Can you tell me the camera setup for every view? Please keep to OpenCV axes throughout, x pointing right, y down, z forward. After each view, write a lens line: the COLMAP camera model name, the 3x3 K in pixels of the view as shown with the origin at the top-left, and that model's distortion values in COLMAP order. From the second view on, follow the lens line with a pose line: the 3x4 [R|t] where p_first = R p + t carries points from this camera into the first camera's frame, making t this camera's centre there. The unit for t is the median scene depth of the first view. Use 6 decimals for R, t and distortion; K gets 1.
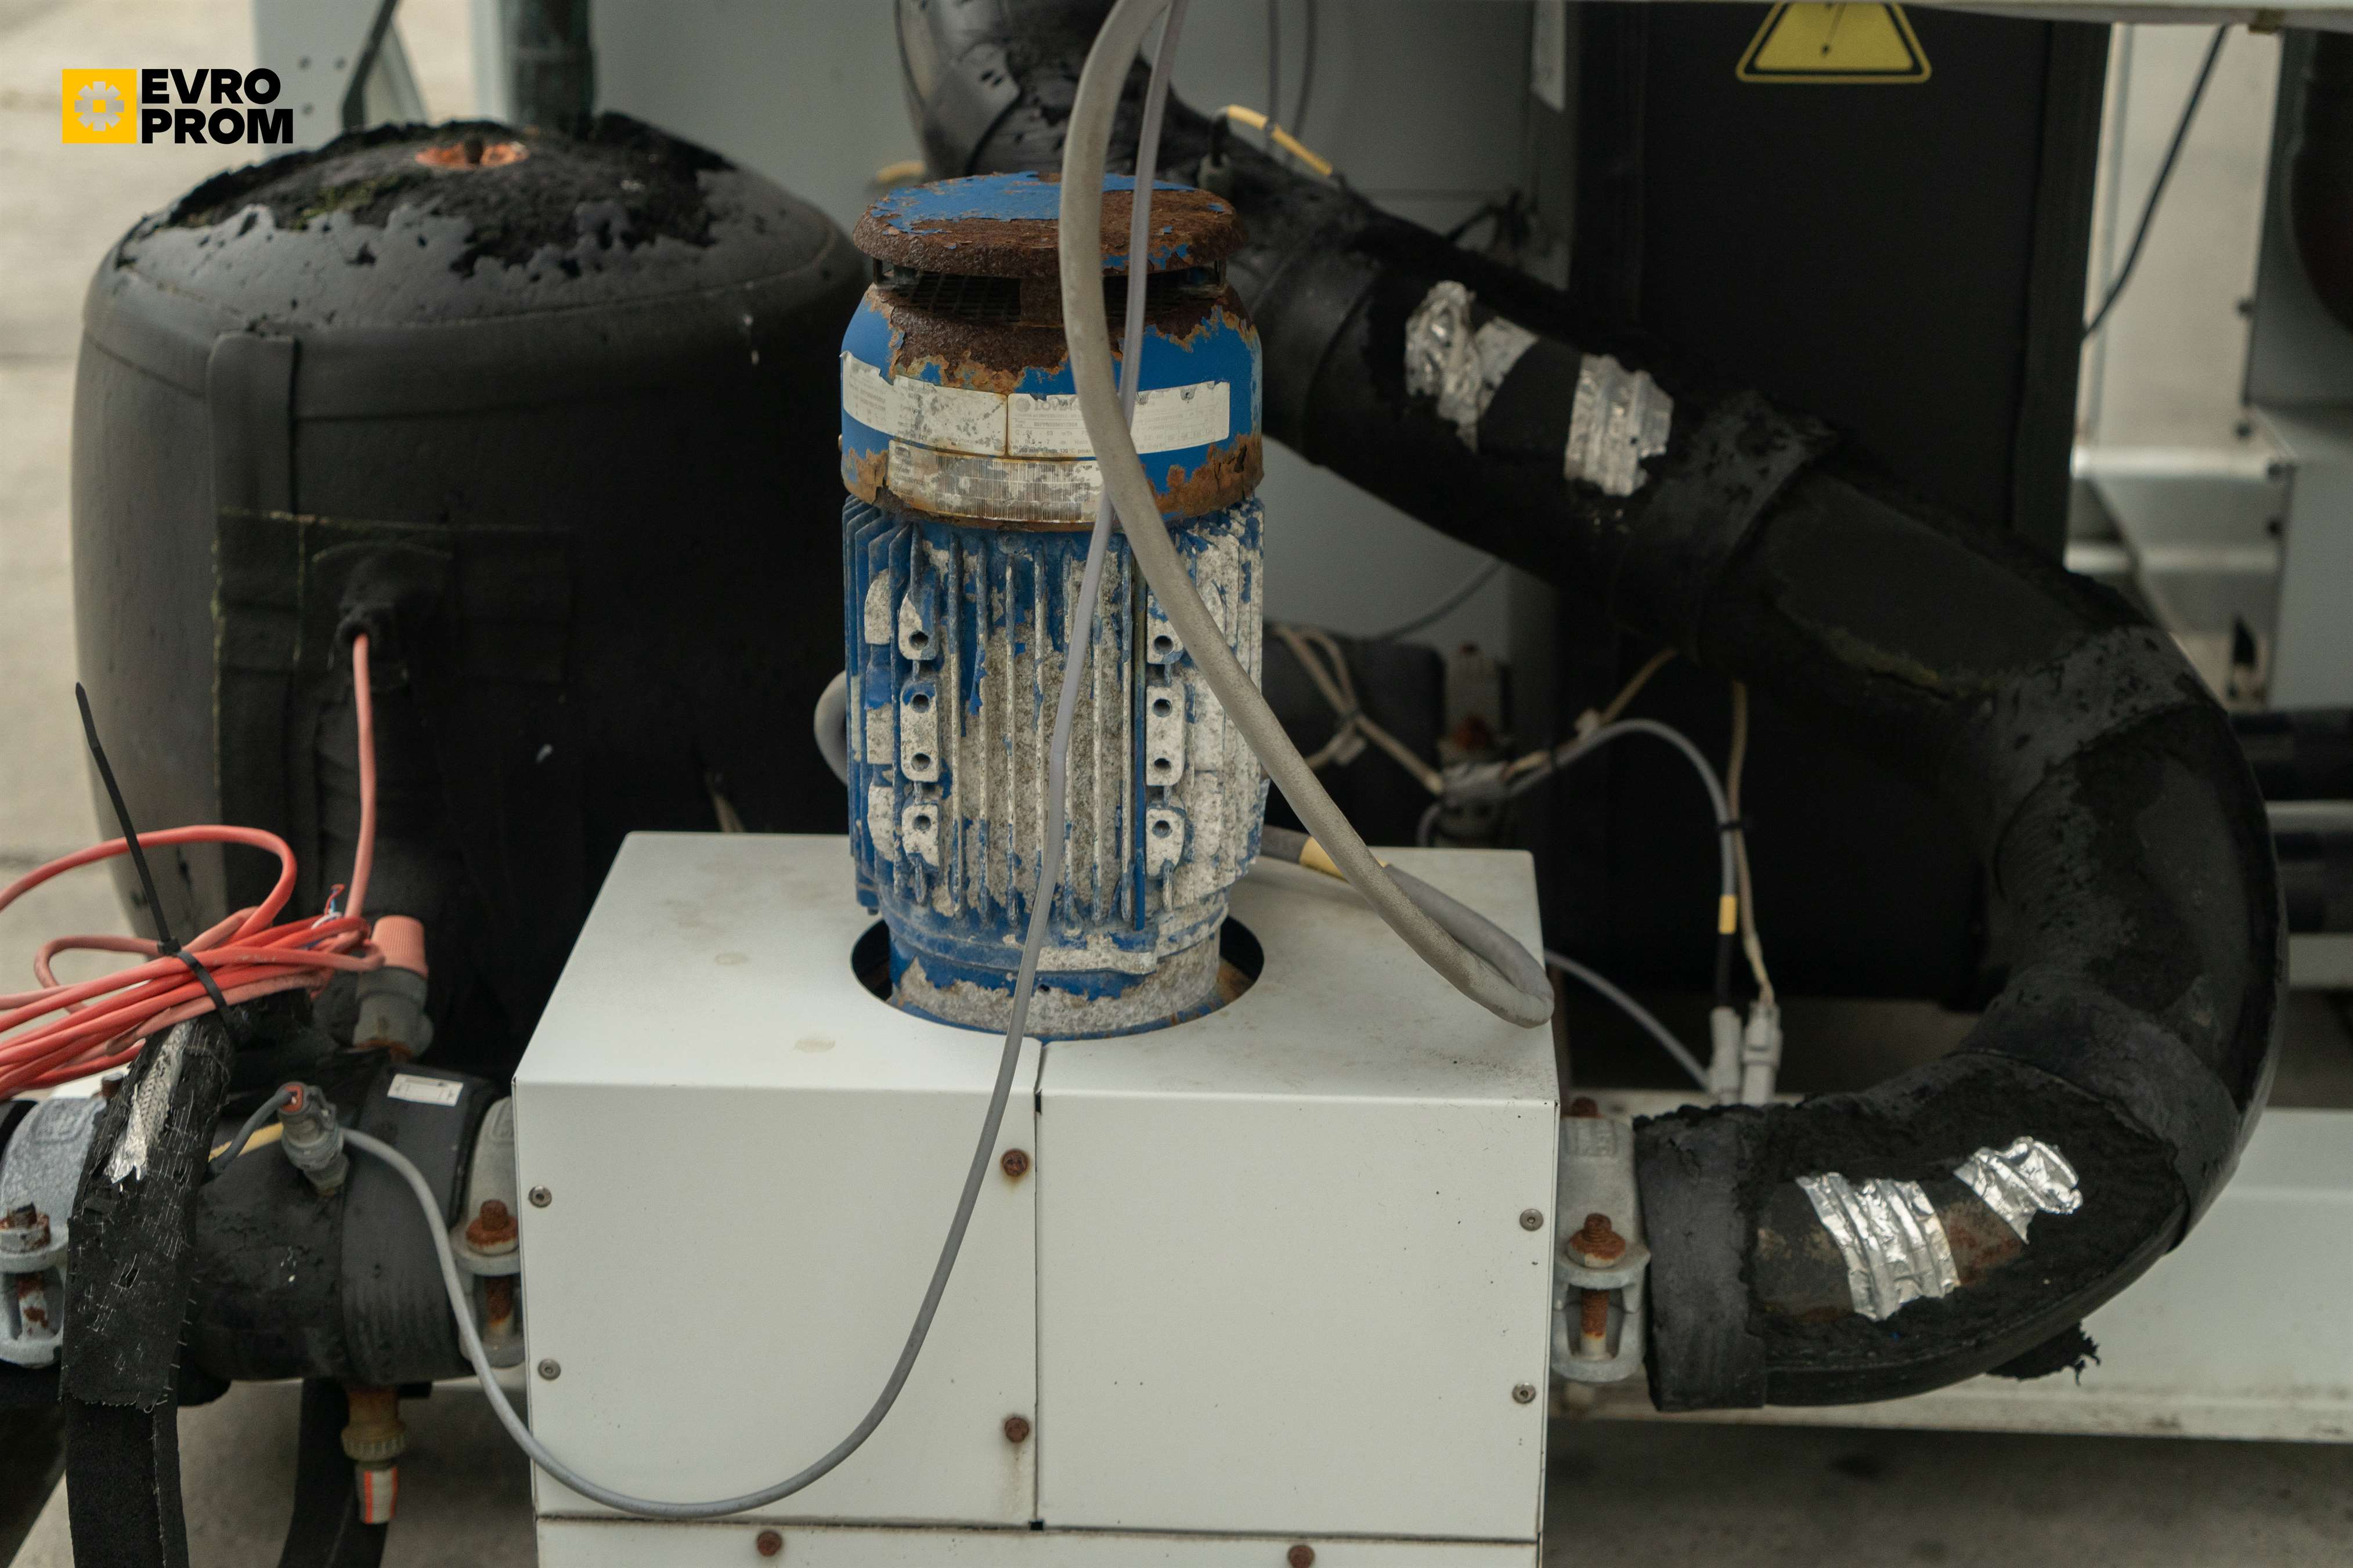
lens RADIAL K [[3950.0, 0, 1176.5], [0, 3950.0, 784.0], [0, 0, 1]] dist [0.049371, 0.217111]
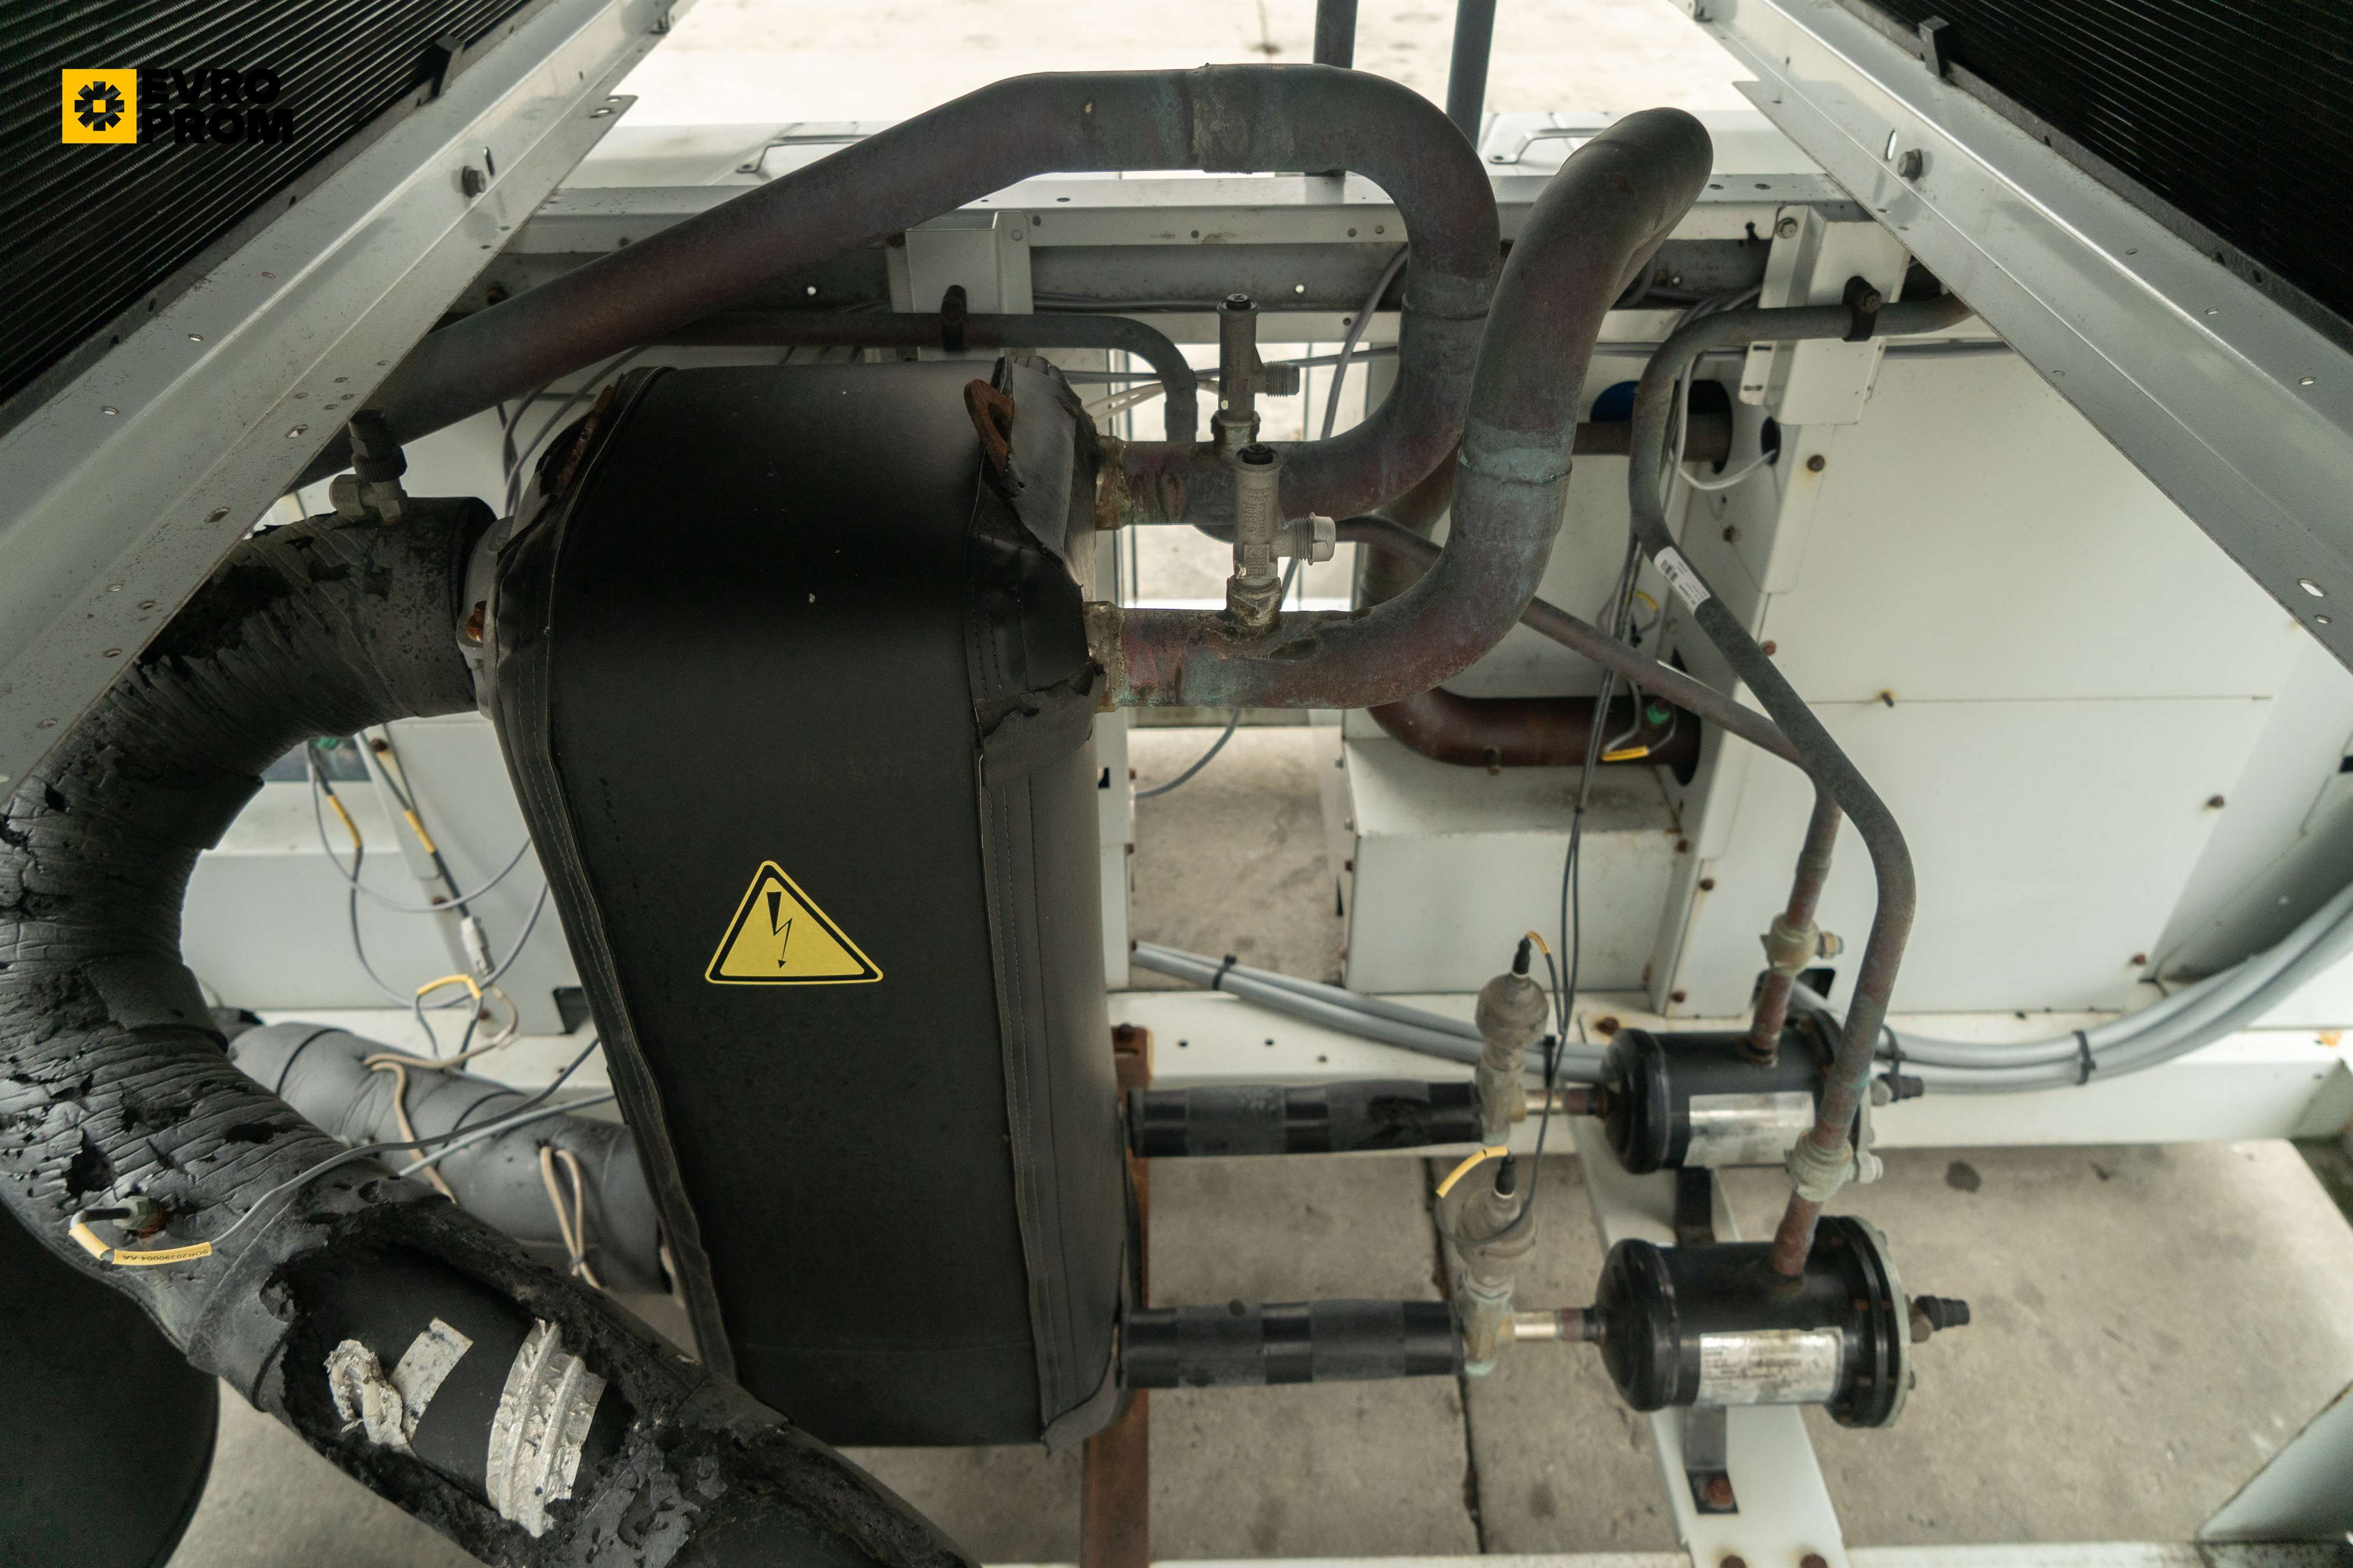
lens RADIAL K [[1625.9, 0, 1176.5], [0, 1625.9, 784.0], [0, 0, 1]] dist [-0.017886, 0.007987]
pose [[0.998272, -0.046450, 0.036004, 0.272182], [0.033872, 0.955387, 0.293408, -0.377797], [-0.048026, -0.291681, 0.955309, 0.629223]]
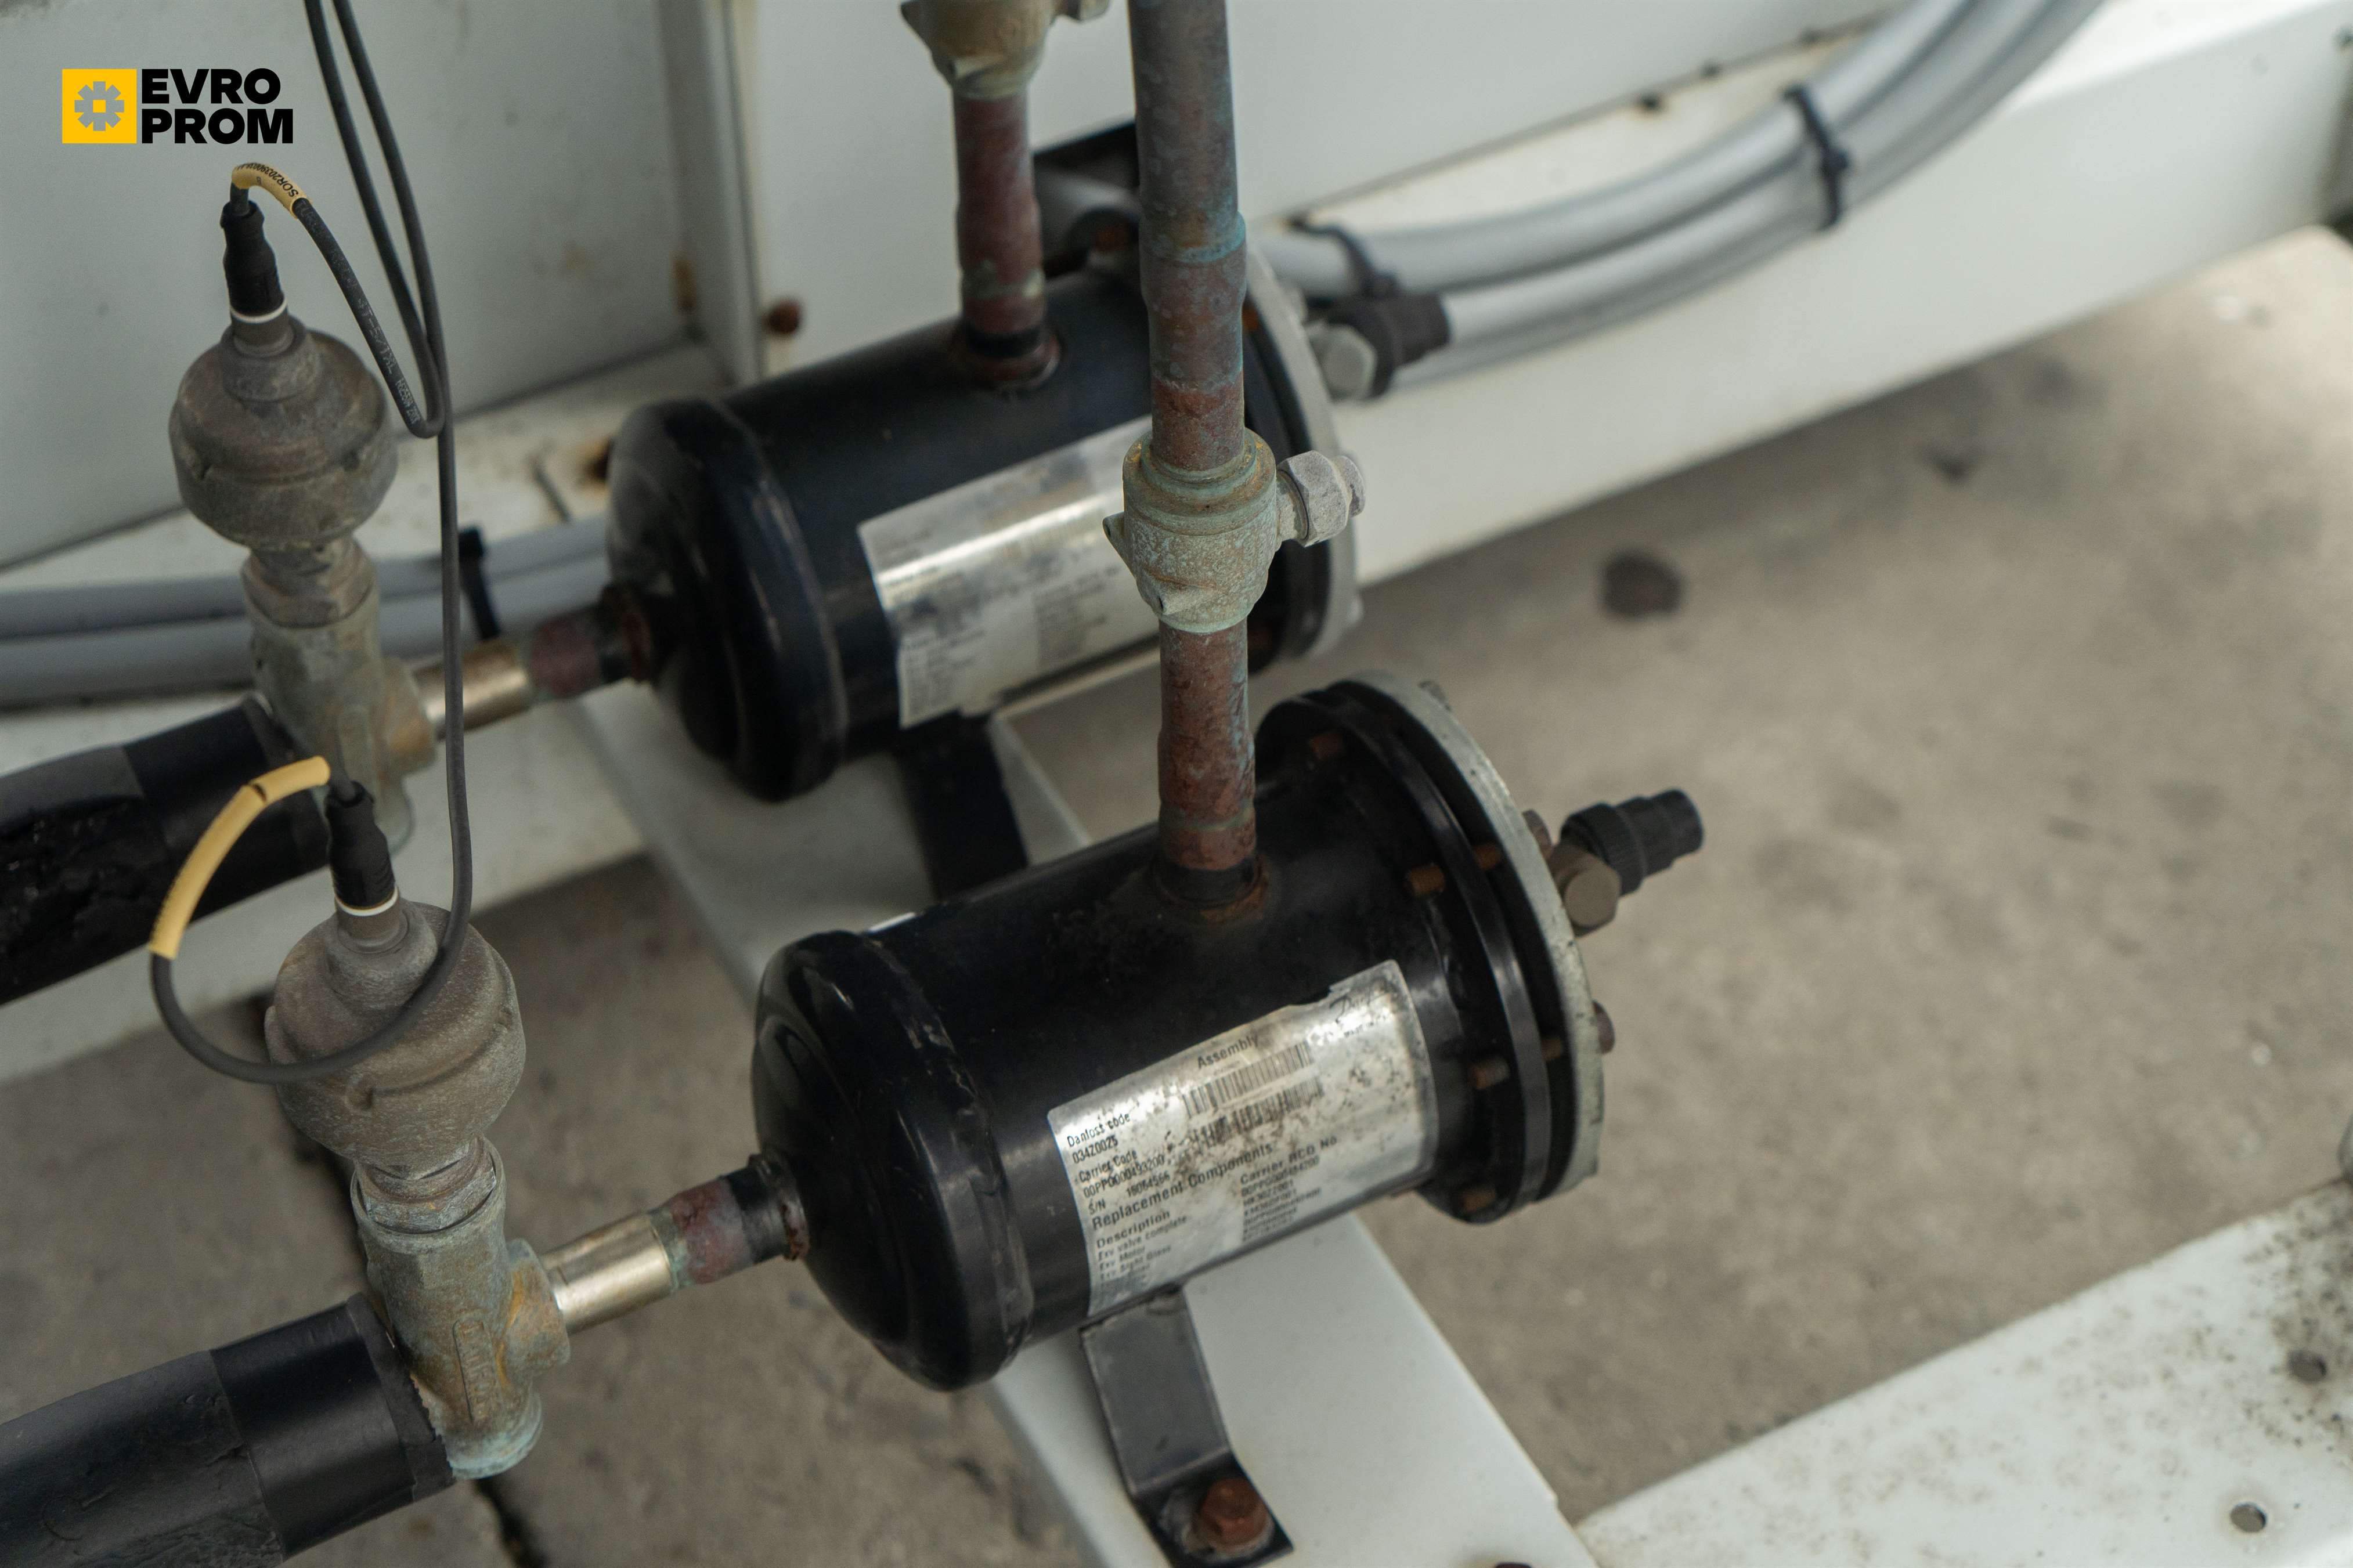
lens RADIAL K [[4531.6, 0, 1176.5], [0, 4531.6, 784.0], [0, 0, 1]] dist [0.045479, 0.250649]
pose [[0.862763, -0.369717, 0.344892, 0.306993], [0.191328, 0.870137, 0.454153, -0.298244], [-0.468011, -0.325839, 0.821459, 0.658405]]
